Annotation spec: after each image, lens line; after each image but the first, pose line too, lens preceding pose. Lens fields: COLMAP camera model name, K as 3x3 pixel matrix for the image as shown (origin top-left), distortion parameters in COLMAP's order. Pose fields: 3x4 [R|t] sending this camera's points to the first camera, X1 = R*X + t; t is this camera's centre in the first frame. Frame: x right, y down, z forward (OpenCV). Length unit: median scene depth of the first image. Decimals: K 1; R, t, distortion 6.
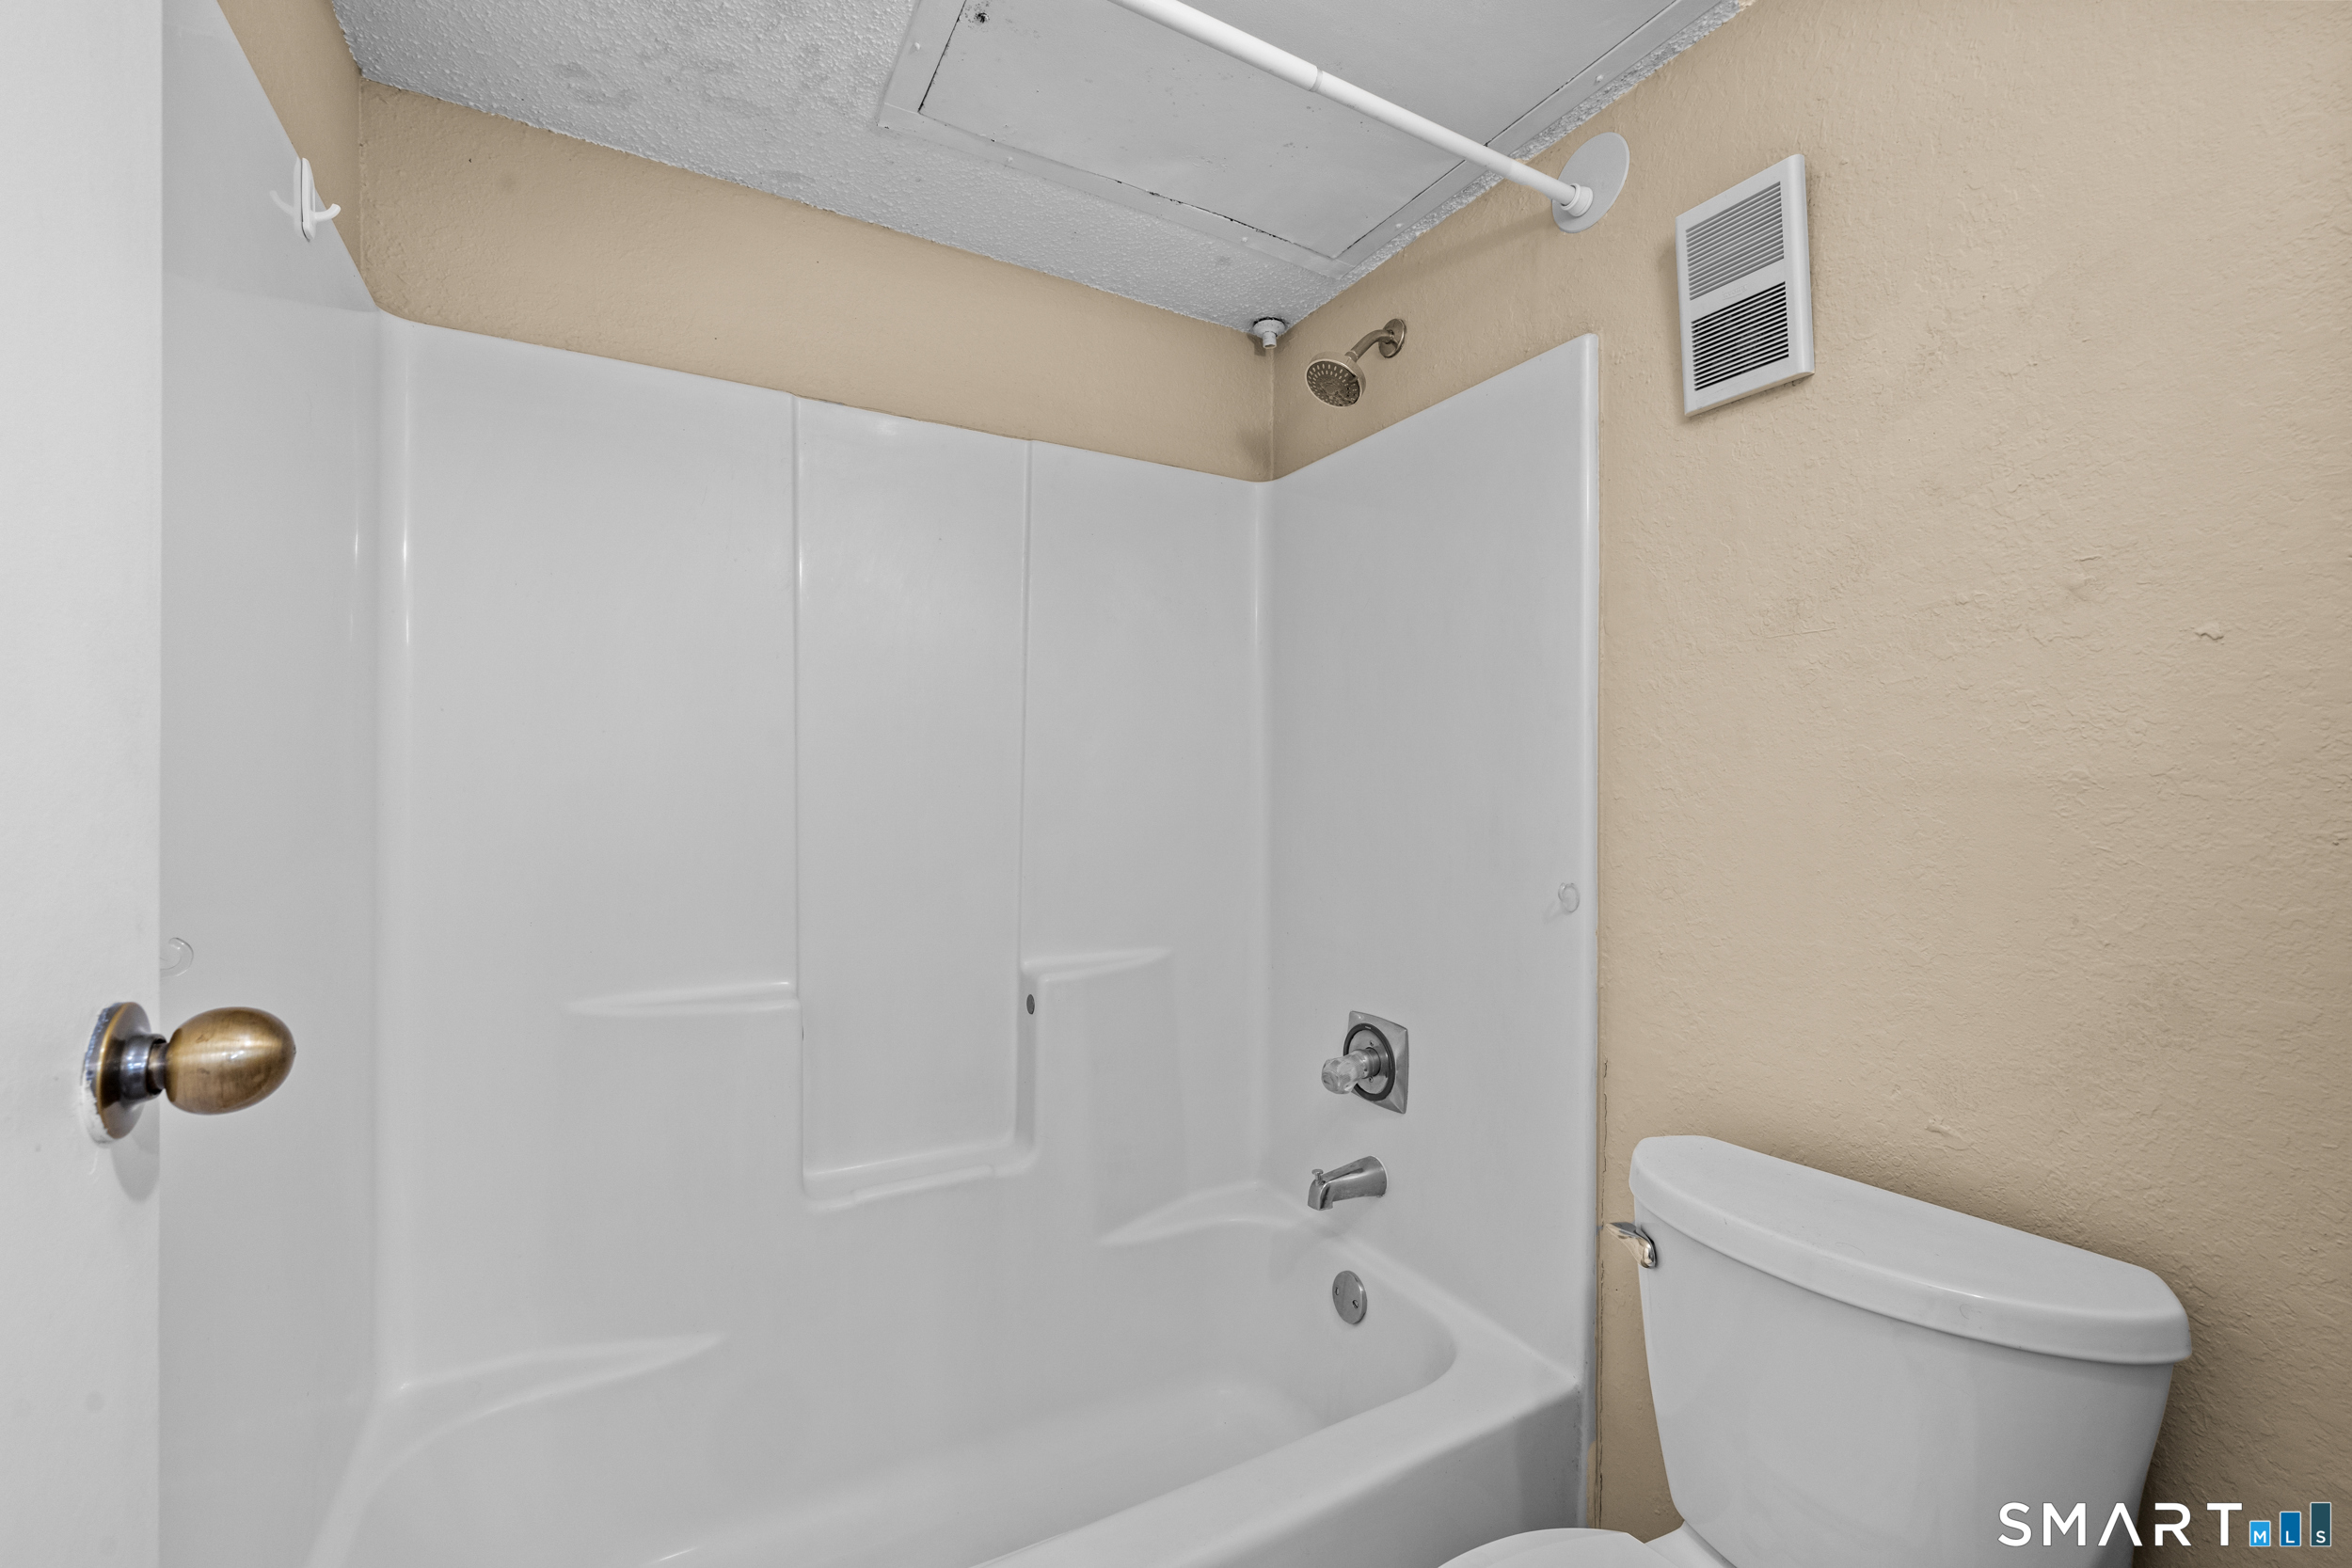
lens RADIAL K [[973.8, 0, 1176.6], [0, 973.8, 788.7], [0, 0, 1]] dist [-0.003607, -0.000152]
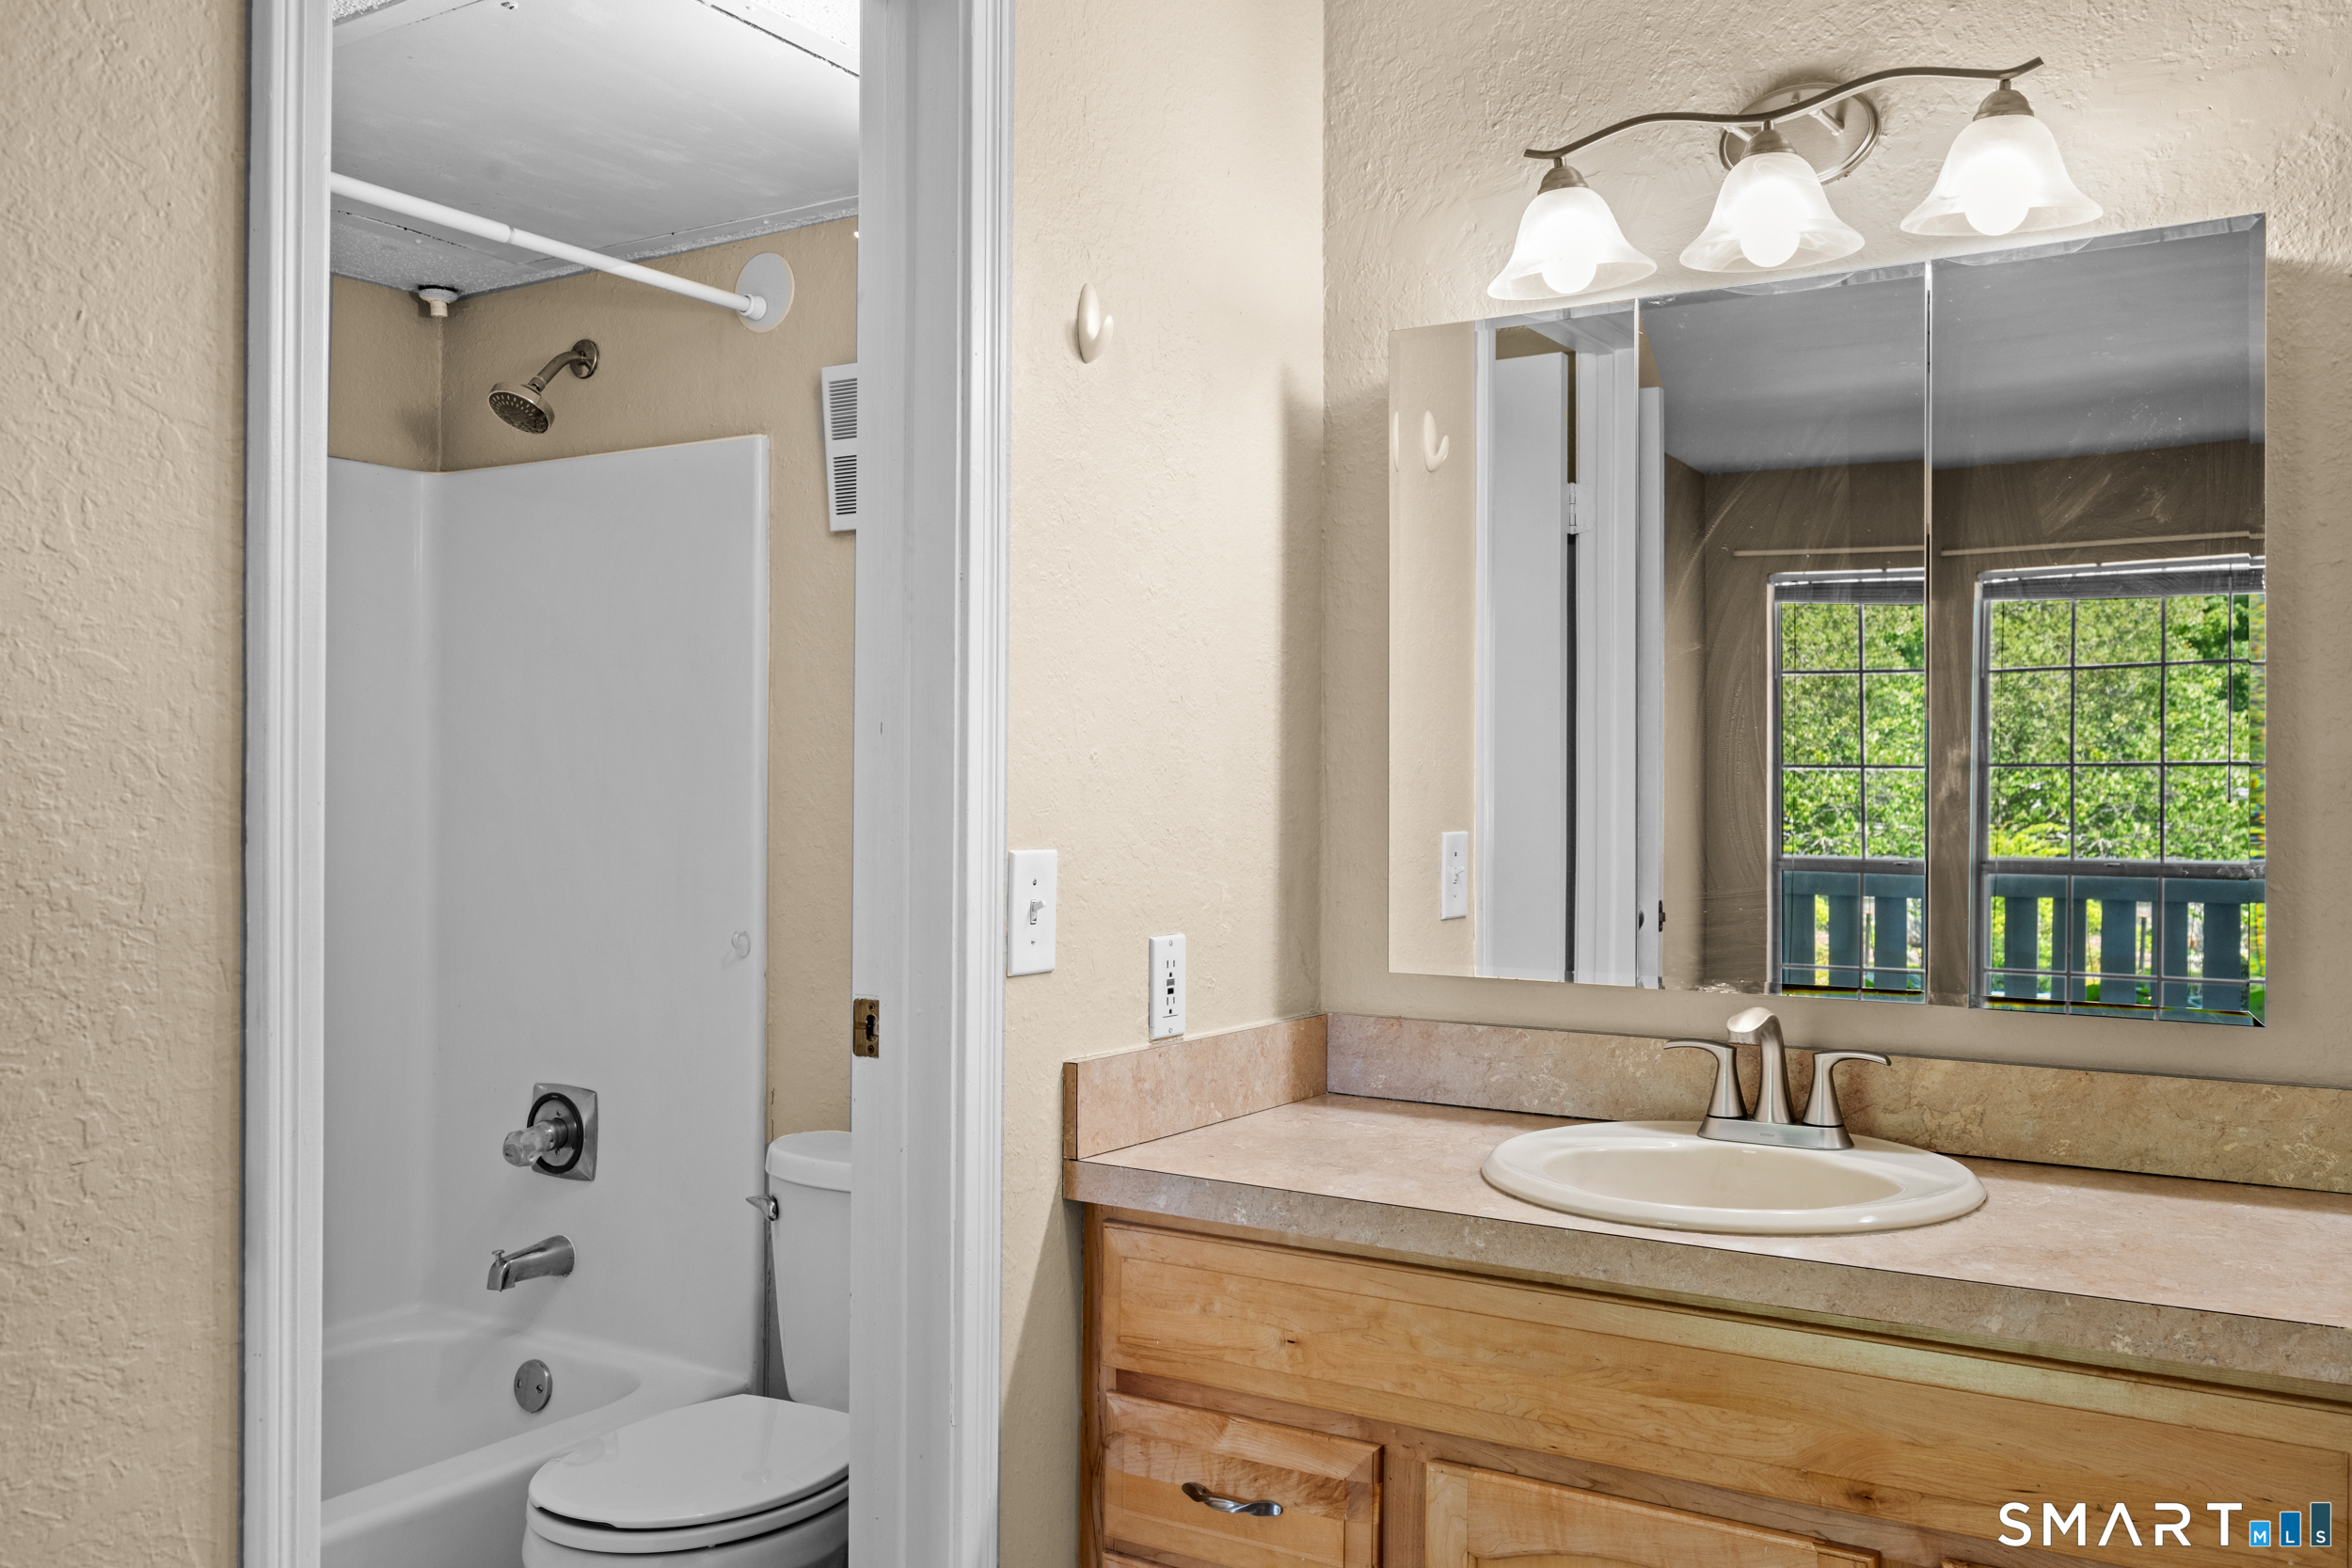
lens RADIAL K [[1923.9, 0, 1176.0], [0, 1923.9, 784.0], [0, 0, 1]] dist [-0.000332, -0.000872]
pose [[0.878017, 0.002665, 0.478623, -0.167846], [-0.003158, 0.999995, 0.000225, -0.057944], [-0.478620, -0.001709, 0.878021, -0.925104]]
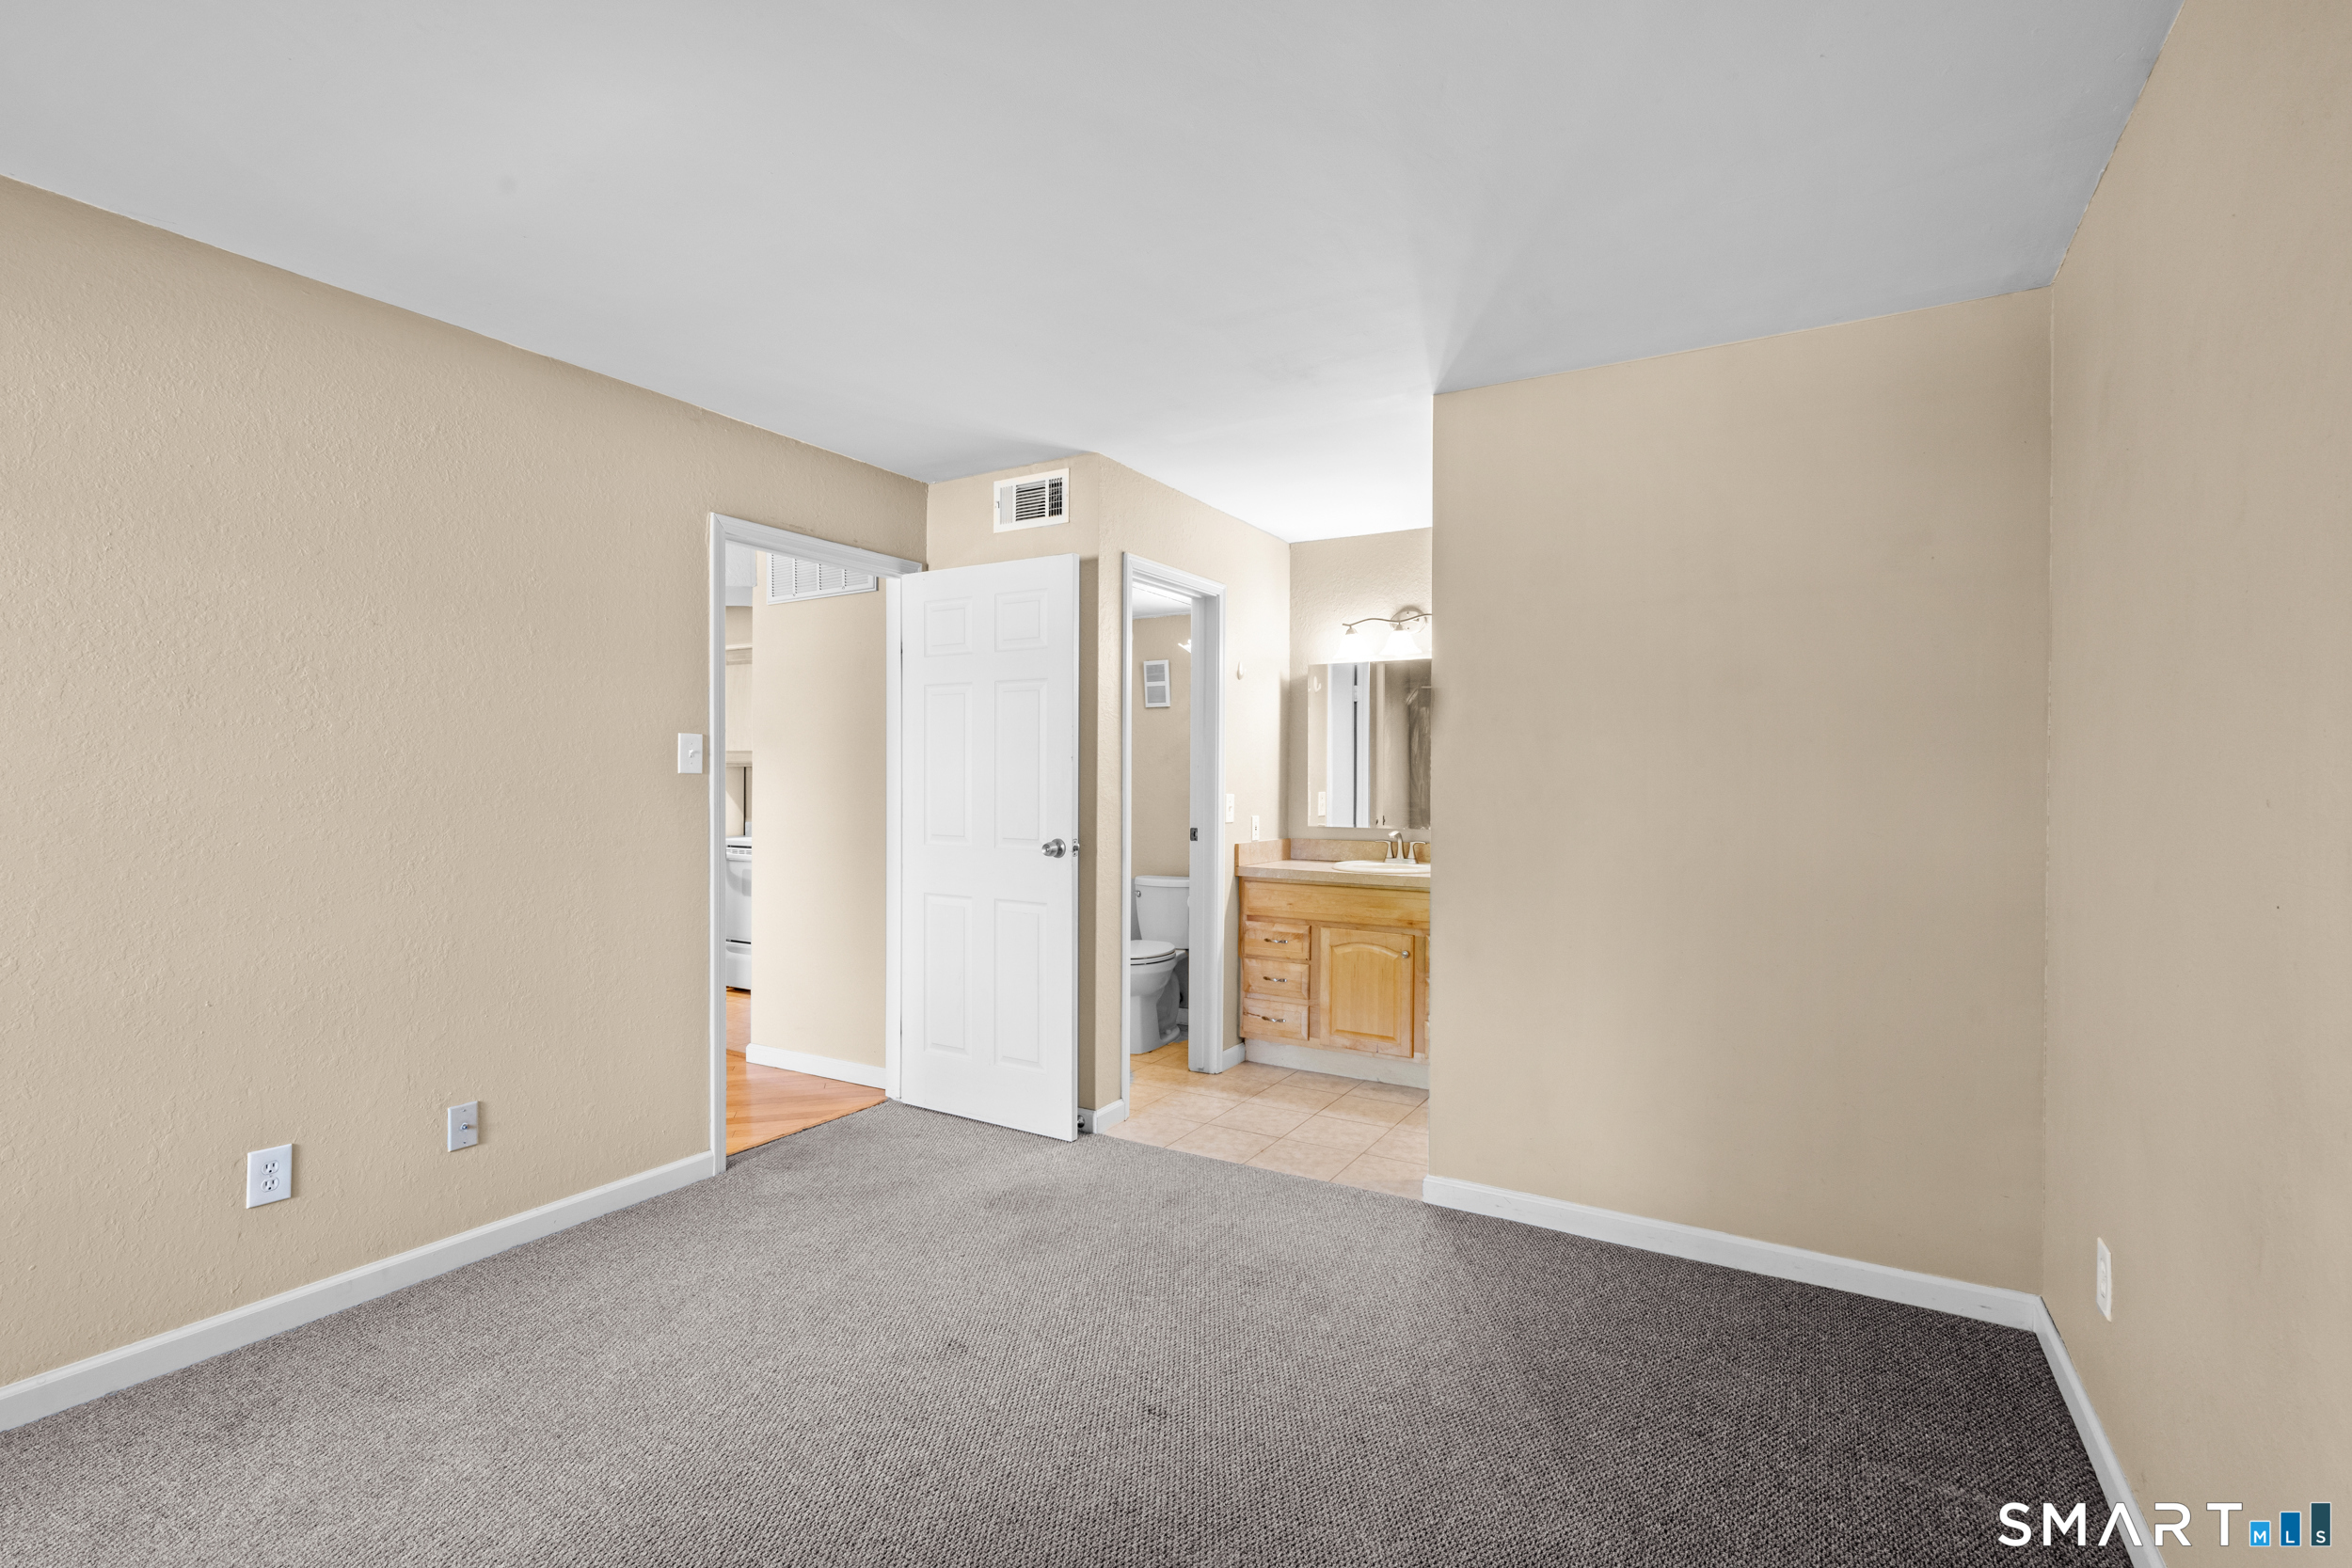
lens RADIAL K [[1062.1, 0, 1176.0], [0, 1062.1, 784.0], [0, 0, 1]] dist [0.000629, 0.000003]
pose [[0.865244, -0.000173, 0.501351, -1.201489], [-0.003137, 0.999978, 0.005759, -0.059462], [-0.501341, -0.006555, 0.865225, -2.199641]]
